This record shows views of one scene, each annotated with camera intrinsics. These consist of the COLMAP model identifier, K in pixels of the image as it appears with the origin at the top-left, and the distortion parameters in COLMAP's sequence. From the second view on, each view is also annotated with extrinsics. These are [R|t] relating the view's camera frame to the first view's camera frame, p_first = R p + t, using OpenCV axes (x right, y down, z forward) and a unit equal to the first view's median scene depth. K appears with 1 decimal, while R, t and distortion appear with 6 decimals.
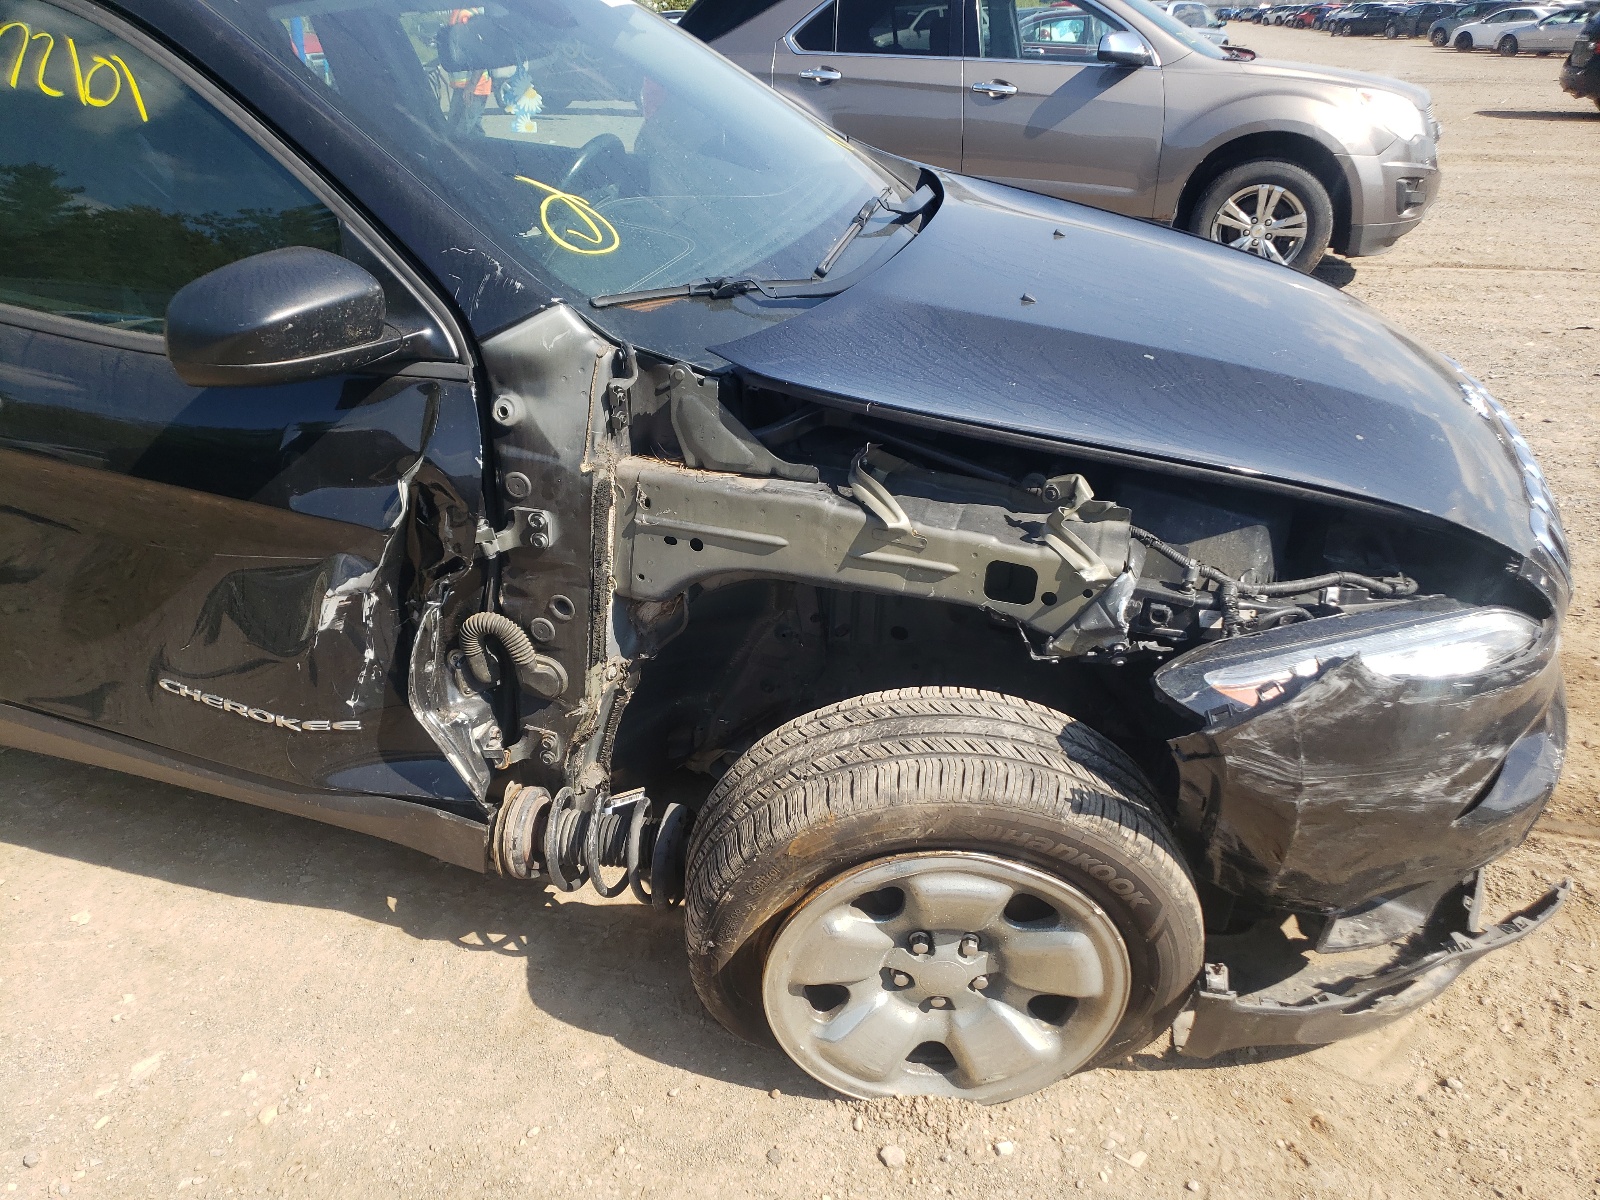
lens RADIAL K [[1202.2, 0, 800.0], [0, 1202.2, 600.0], [0, 0, 1]] dist [0.001341, 0.000299]
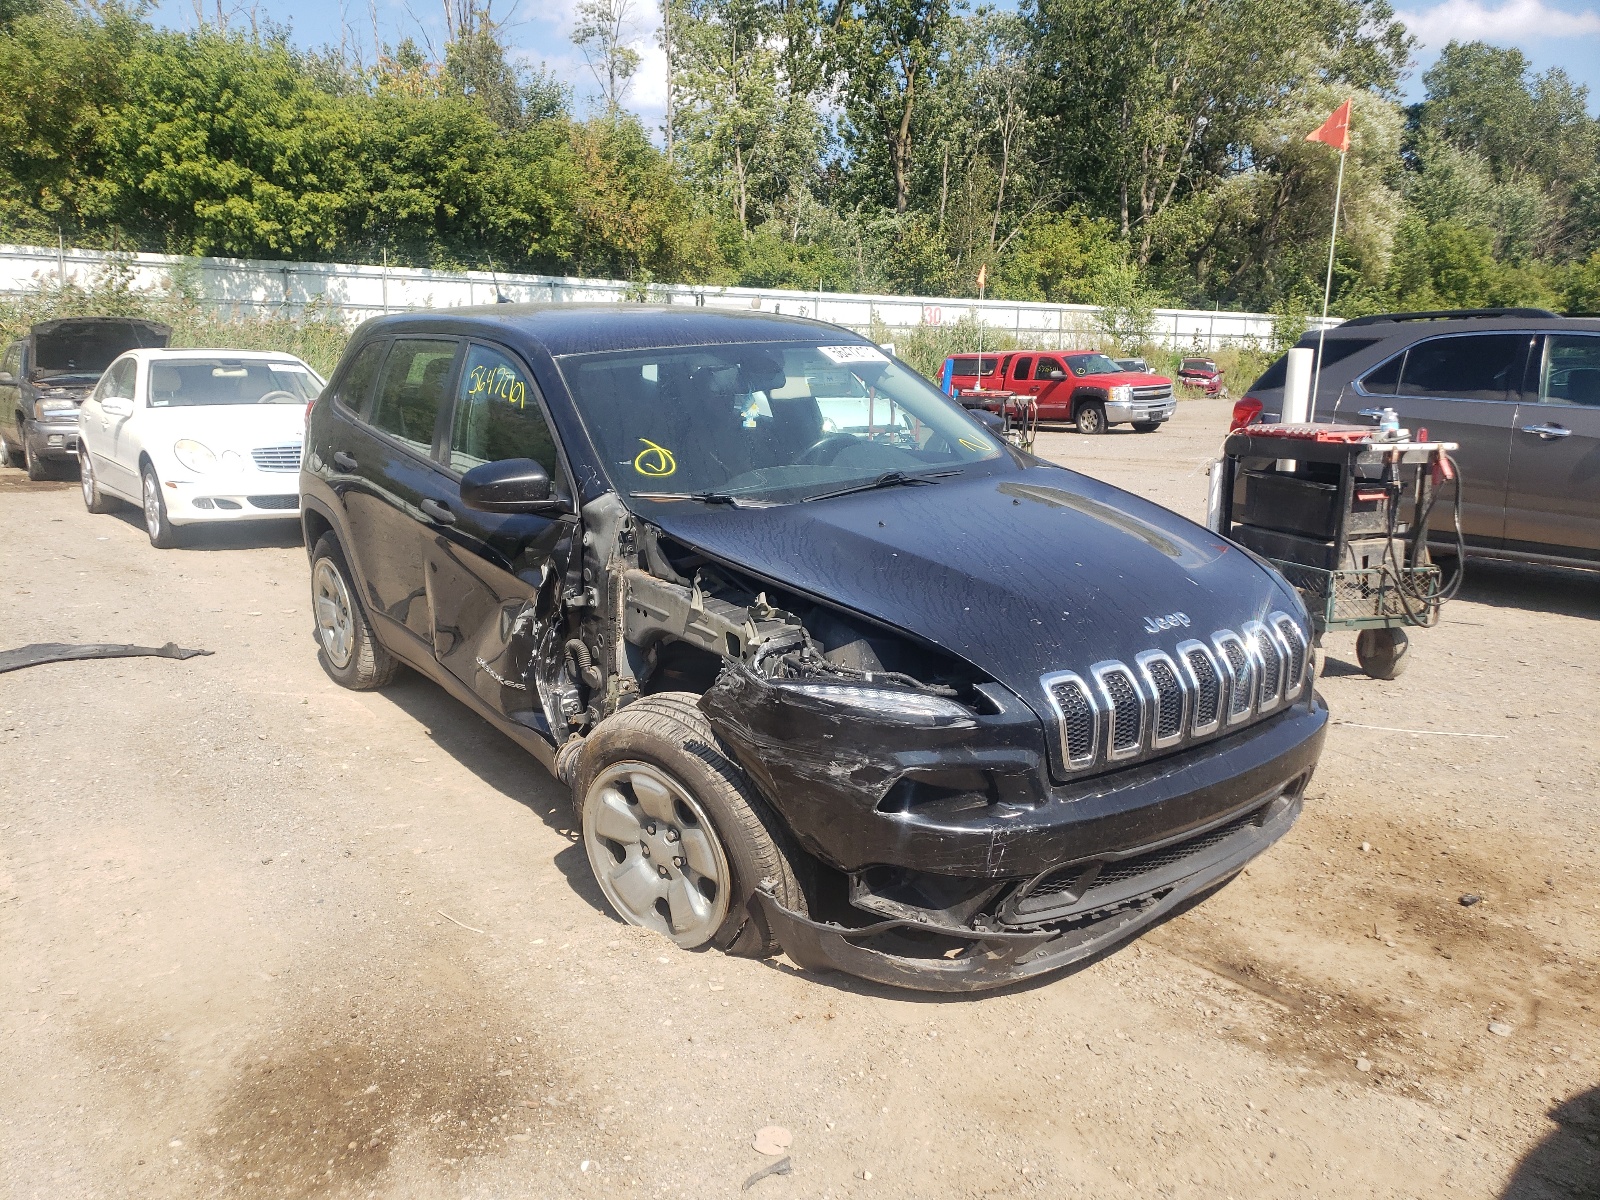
lens RADIAL K [[1202.2, 0, 800.0], [0, 1202.2, 600.0], [0, 0, 1]] dist [0.001341, 0.000299]
pose [[0.790304, 0.115451, -0.601739, 1.310079], [-0.265522, 0.949613, -0.166532, 0.194247], [0.552193, 0.291386, 0.781138, -0.410623]]
